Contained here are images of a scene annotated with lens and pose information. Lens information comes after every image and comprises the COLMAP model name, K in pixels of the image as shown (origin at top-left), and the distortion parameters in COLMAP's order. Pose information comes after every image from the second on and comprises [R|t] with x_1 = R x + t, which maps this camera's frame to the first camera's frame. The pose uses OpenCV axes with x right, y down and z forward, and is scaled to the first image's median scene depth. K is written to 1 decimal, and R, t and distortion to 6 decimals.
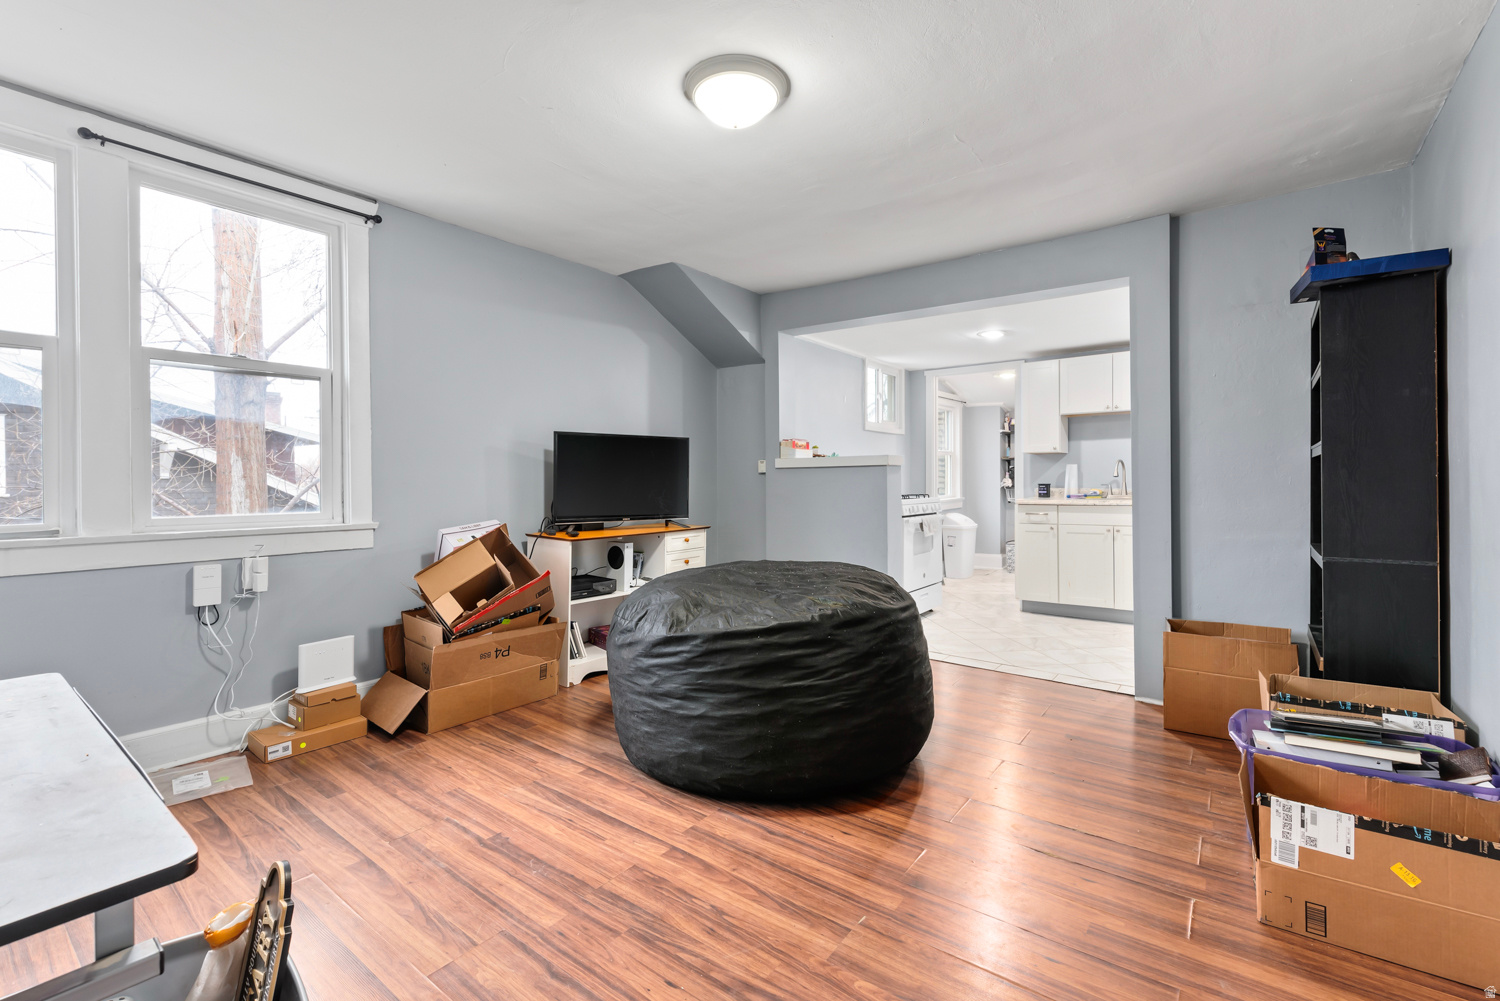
lens RADIAL K [[652.5, 0, 745.3], [0, 652.5, 489.7], [0, 0, 1]] dist [0.002635, -0.000009]
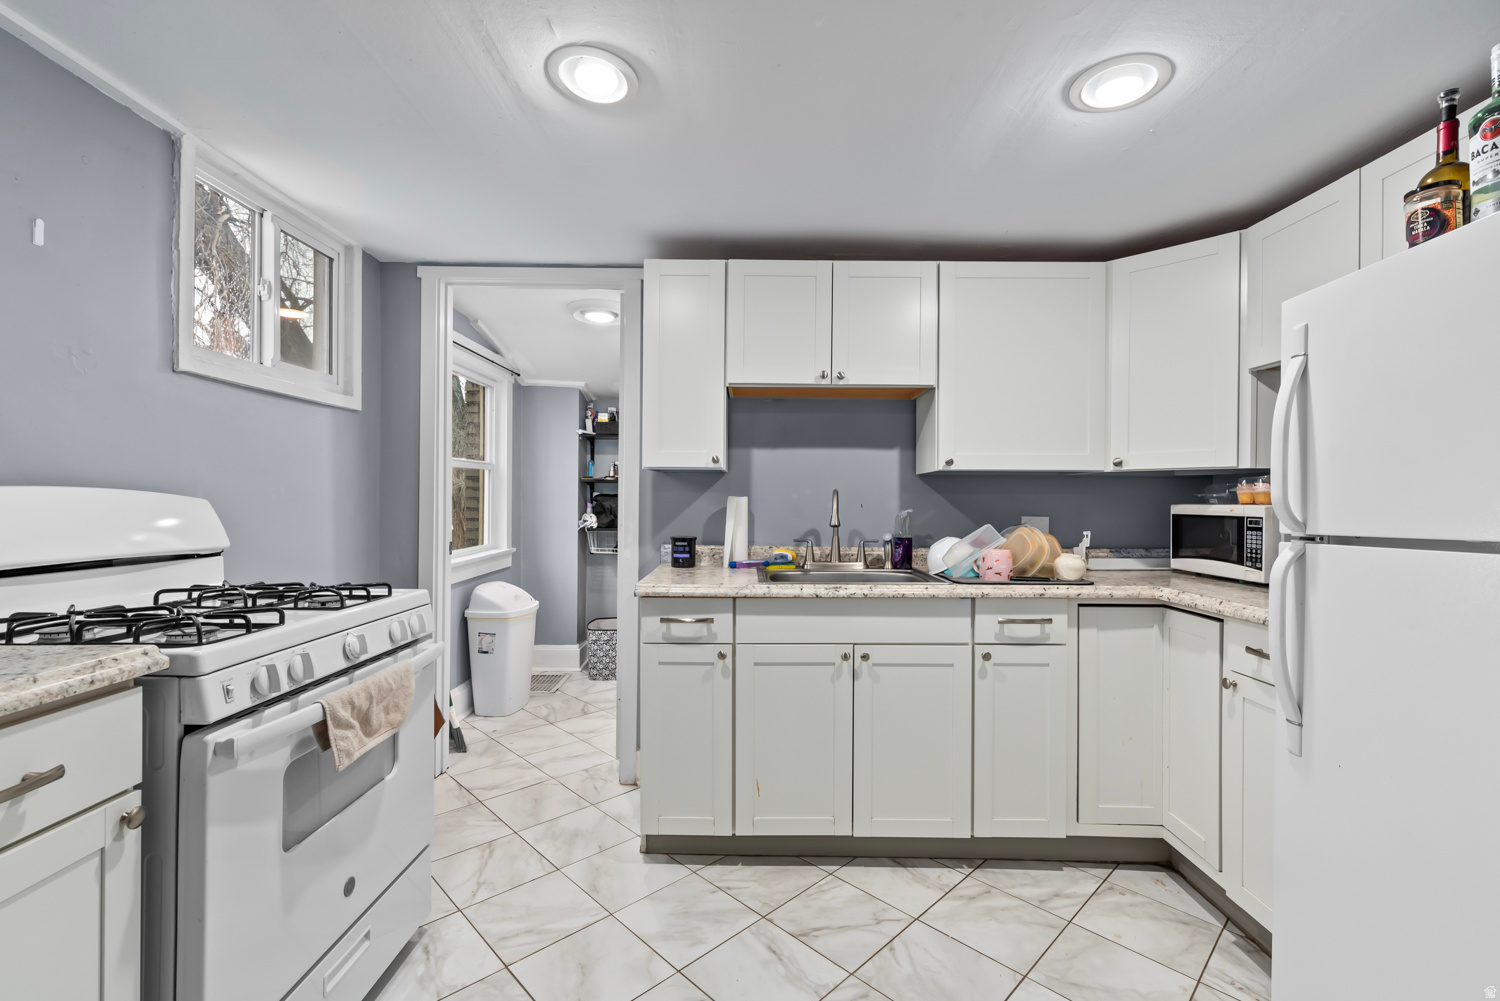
lens RADIAL K [[652.5, 0, 748.4], [0, 652.5, 503.6], [0, 0, 1]] dist [0.002635, -0.000009]
pose [[0.794696, 0.010341, 0.606920, 0.193416], [-0.004429, 0.999927, -0.011238, -0.024854], [-0.606992, 0.006243, 0.794683, 0.545715]]
